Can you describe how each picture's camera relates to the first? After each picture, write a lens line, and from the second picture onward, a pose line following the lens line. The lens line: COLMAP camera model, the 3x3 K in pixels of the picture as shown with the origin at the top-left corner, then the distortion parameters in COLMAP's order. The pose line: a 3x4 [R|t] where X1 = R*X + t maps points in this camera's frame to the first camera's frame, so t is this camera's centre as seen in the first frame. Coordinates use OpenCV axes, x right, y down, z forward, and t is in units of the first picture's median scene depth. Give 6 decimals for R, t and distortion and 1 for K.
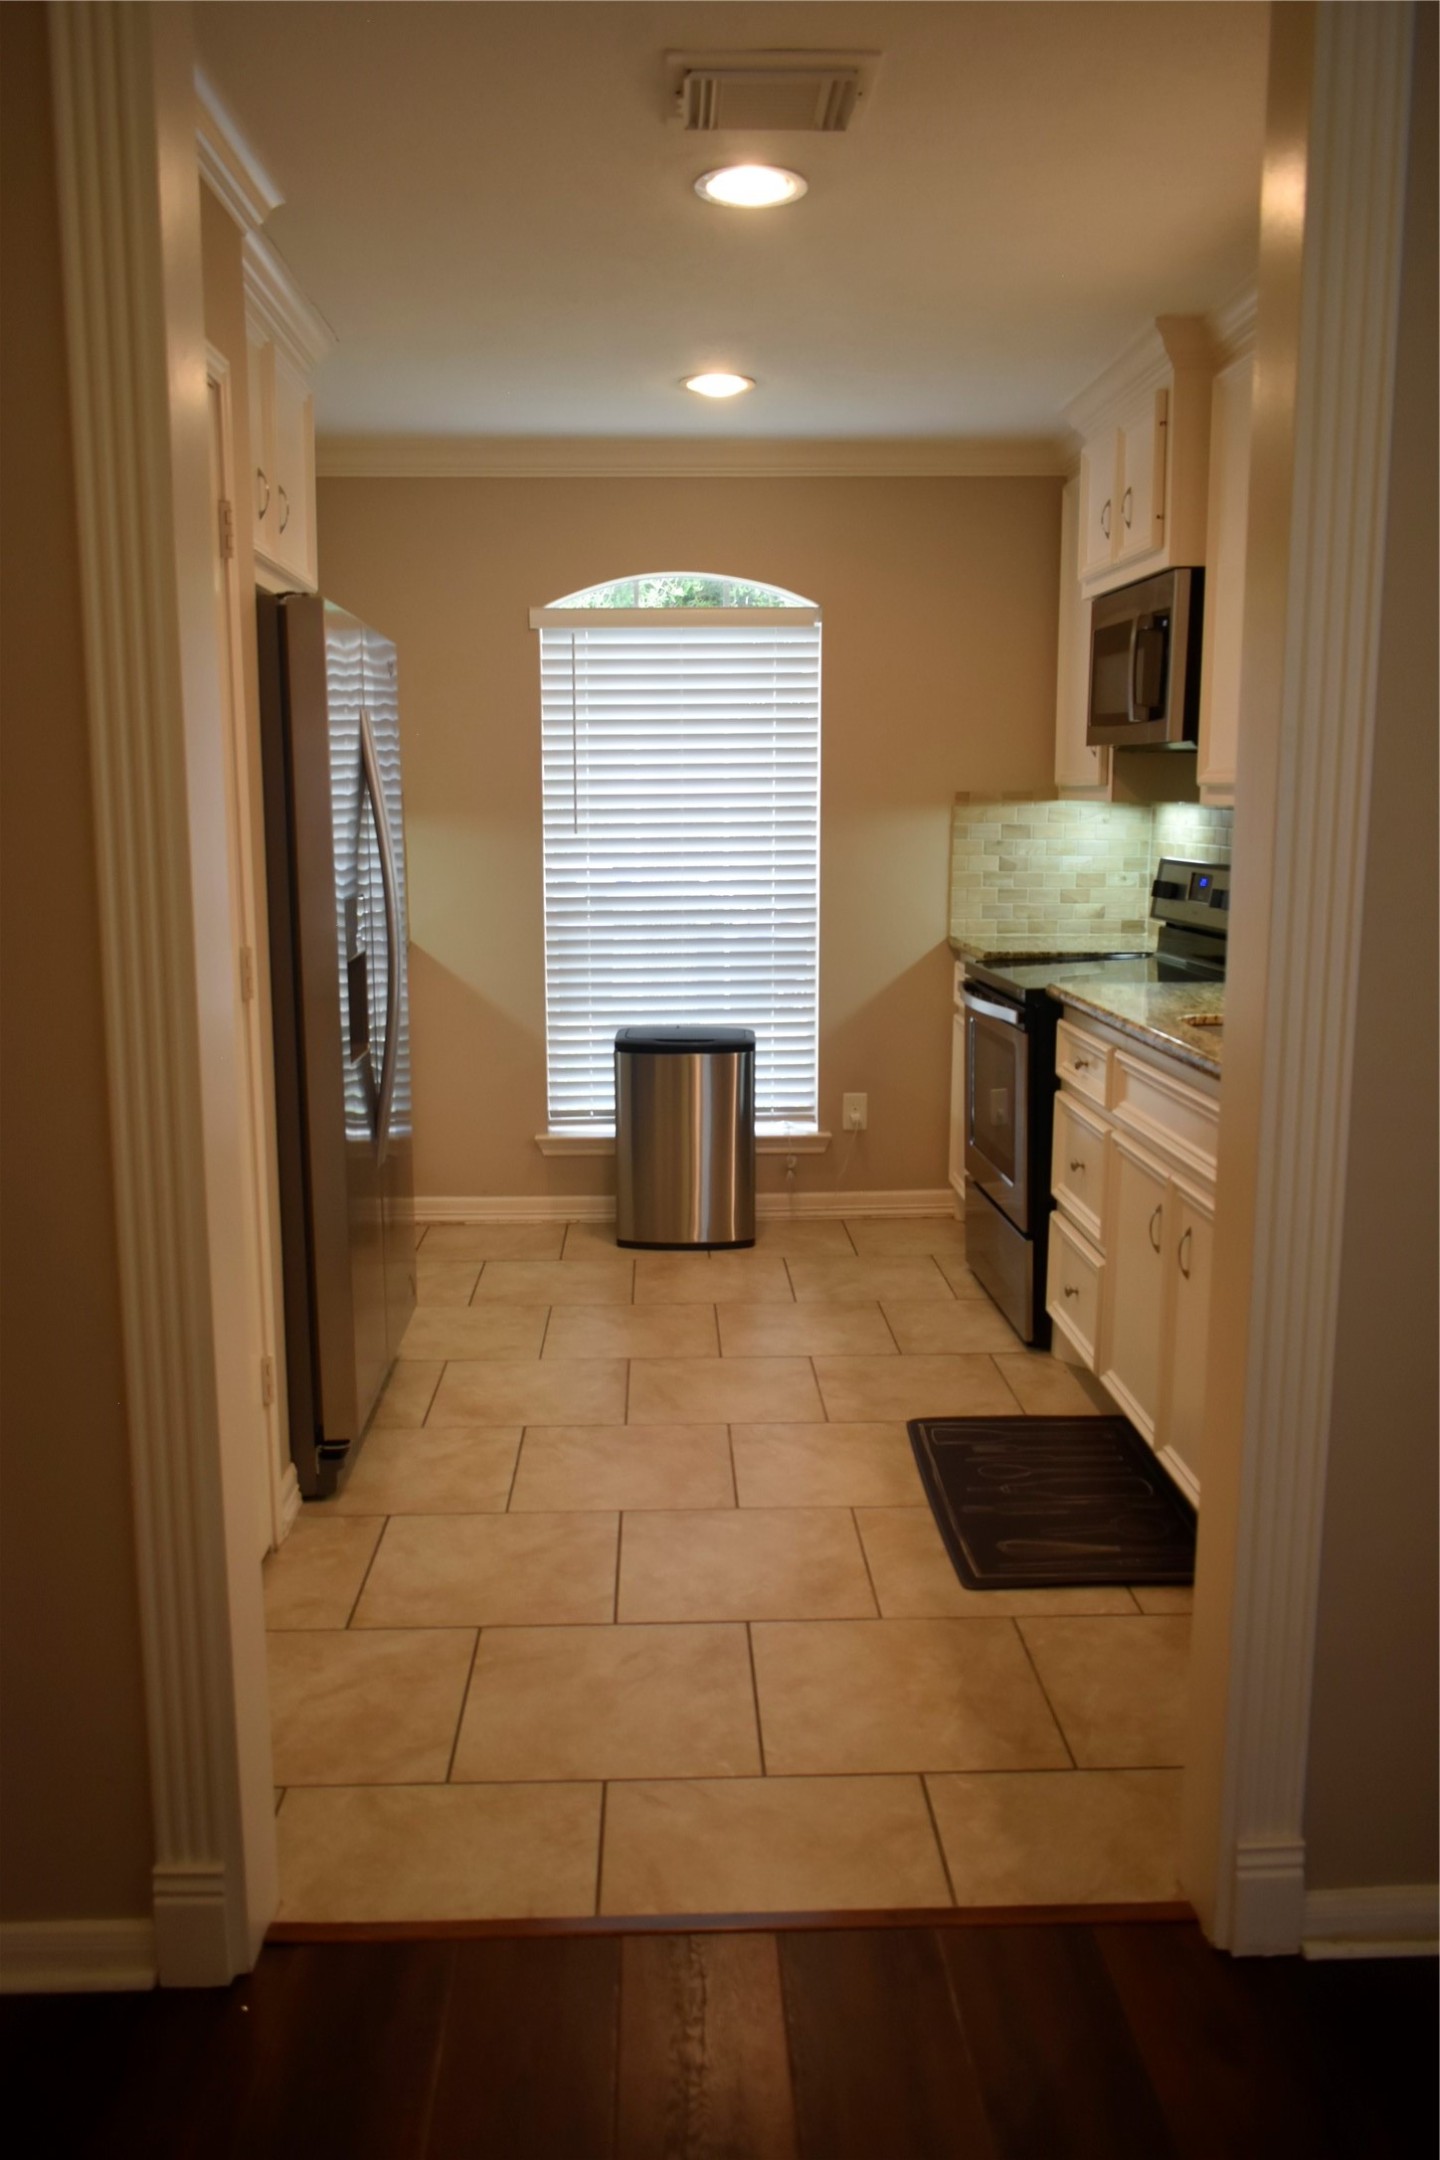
lens RADIAL K [[1659.8, 0, 720.0], [0, 1659.8, 1080.0], [0, 0, 1]] dist [-0.004057, -0.002113]
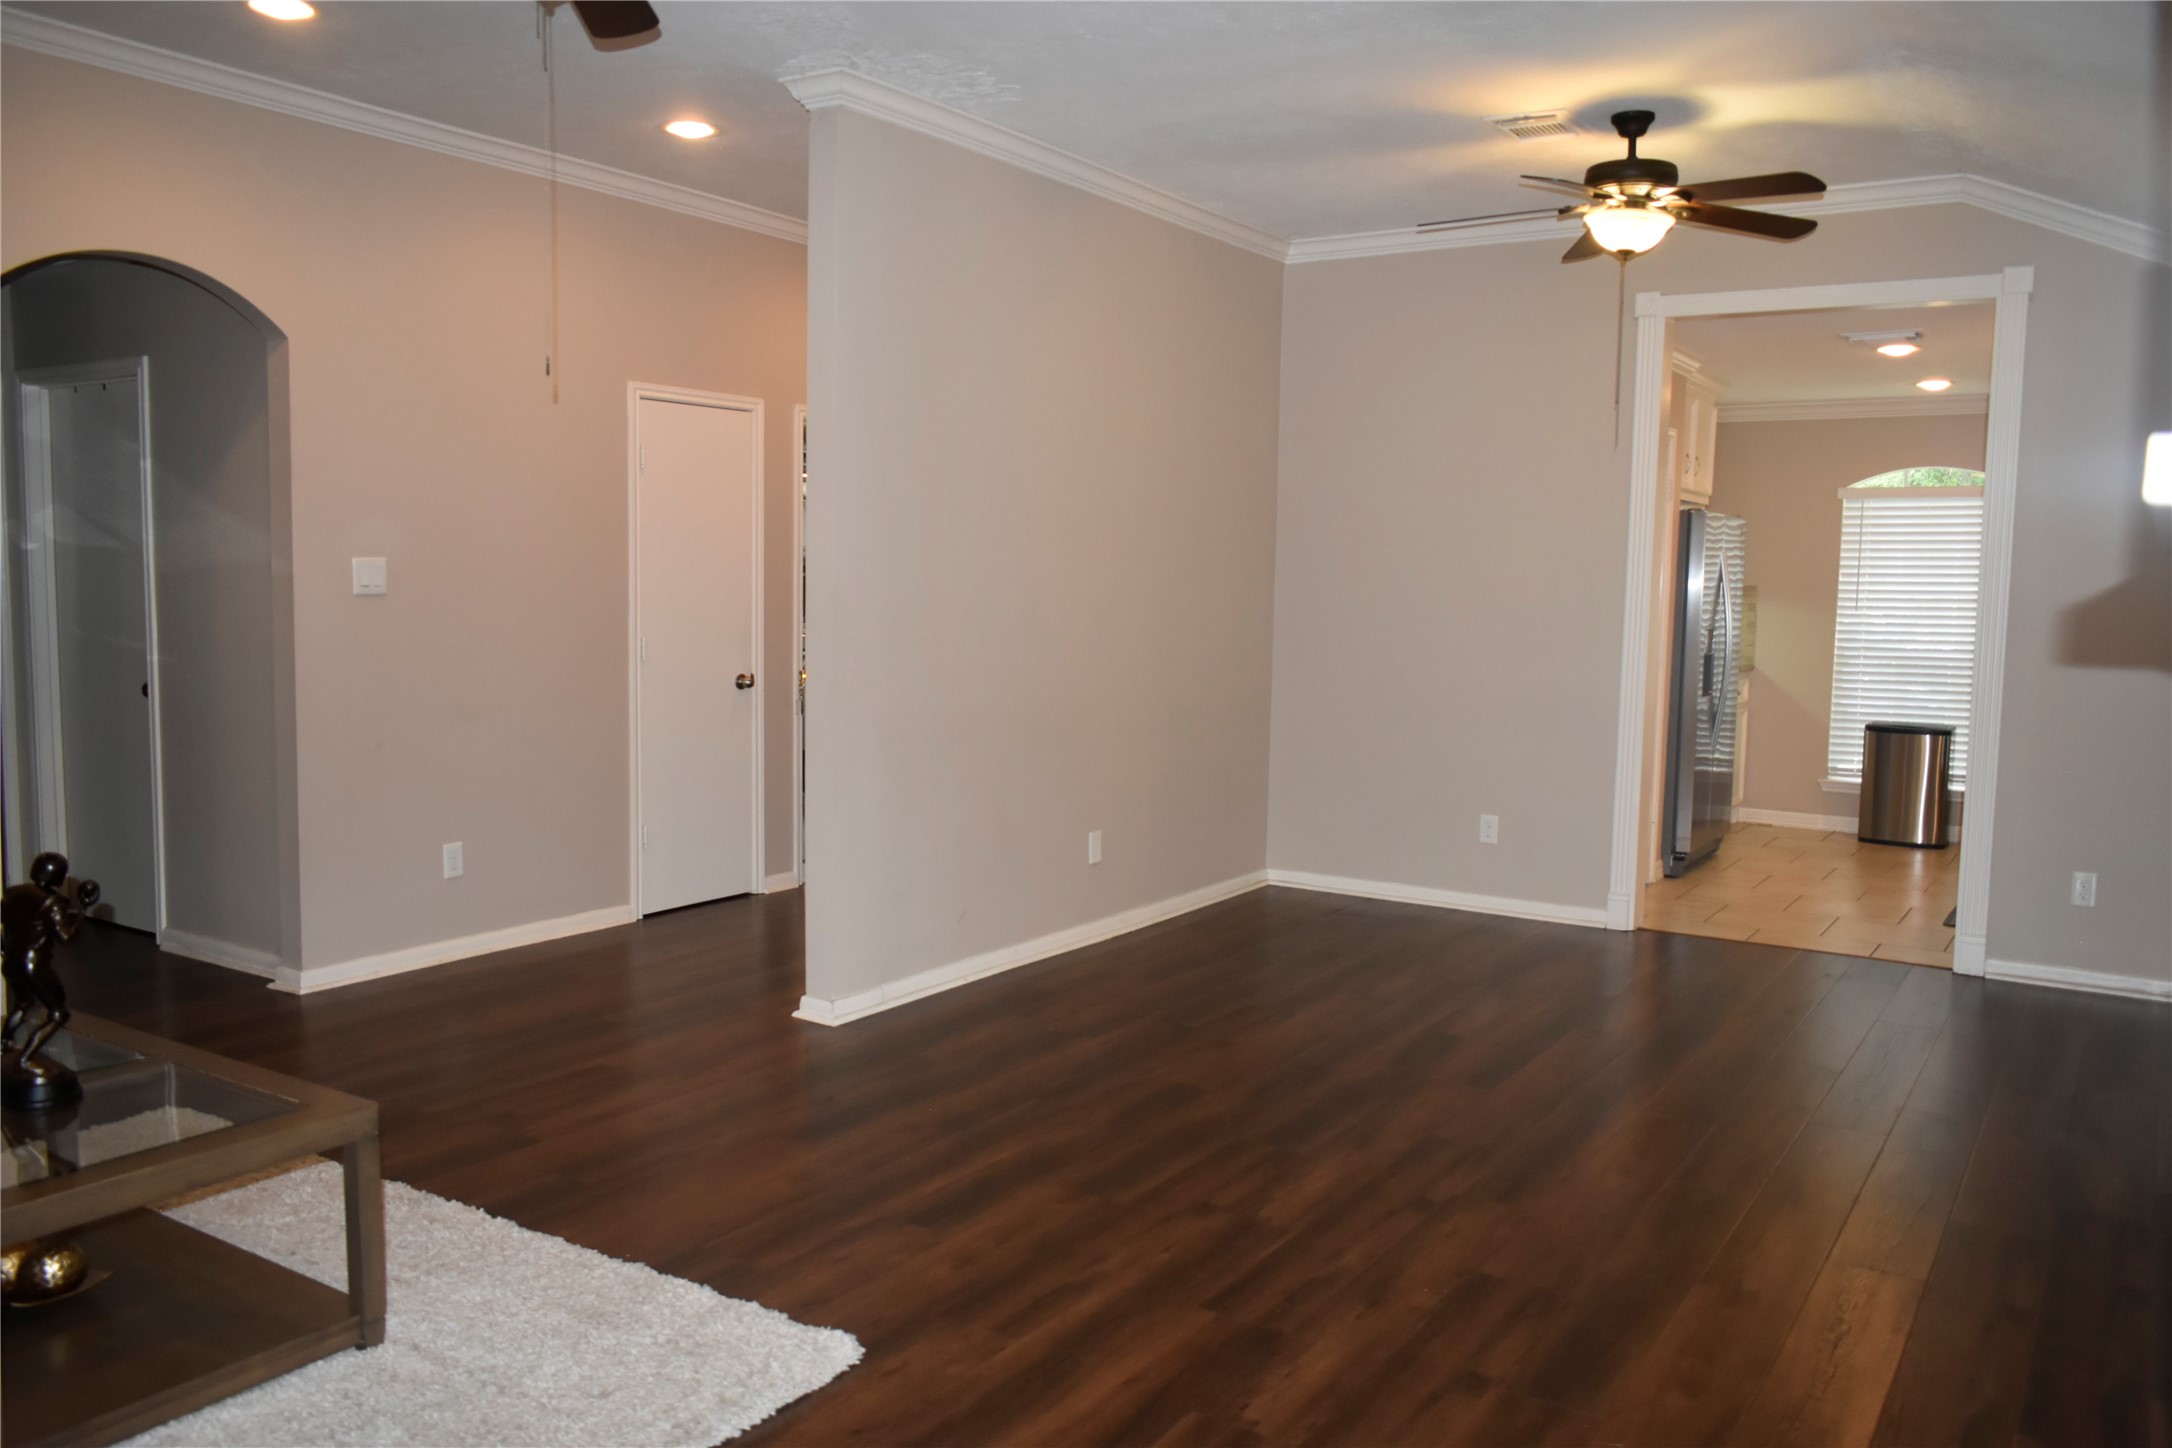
lens RADIAL K [[1669.0, 0, 1086.0], [0, 1669.0, 724.0], [0, 0, 1]] dist [-0.004057, -0.002113]
pose [[0.817257, 0.066253, -0.572452, 0.273567], [-0.113483, 0.992420, -0.047155, 0.152378], [0.564989, 0.103502, 0.818581, -0.933954]]
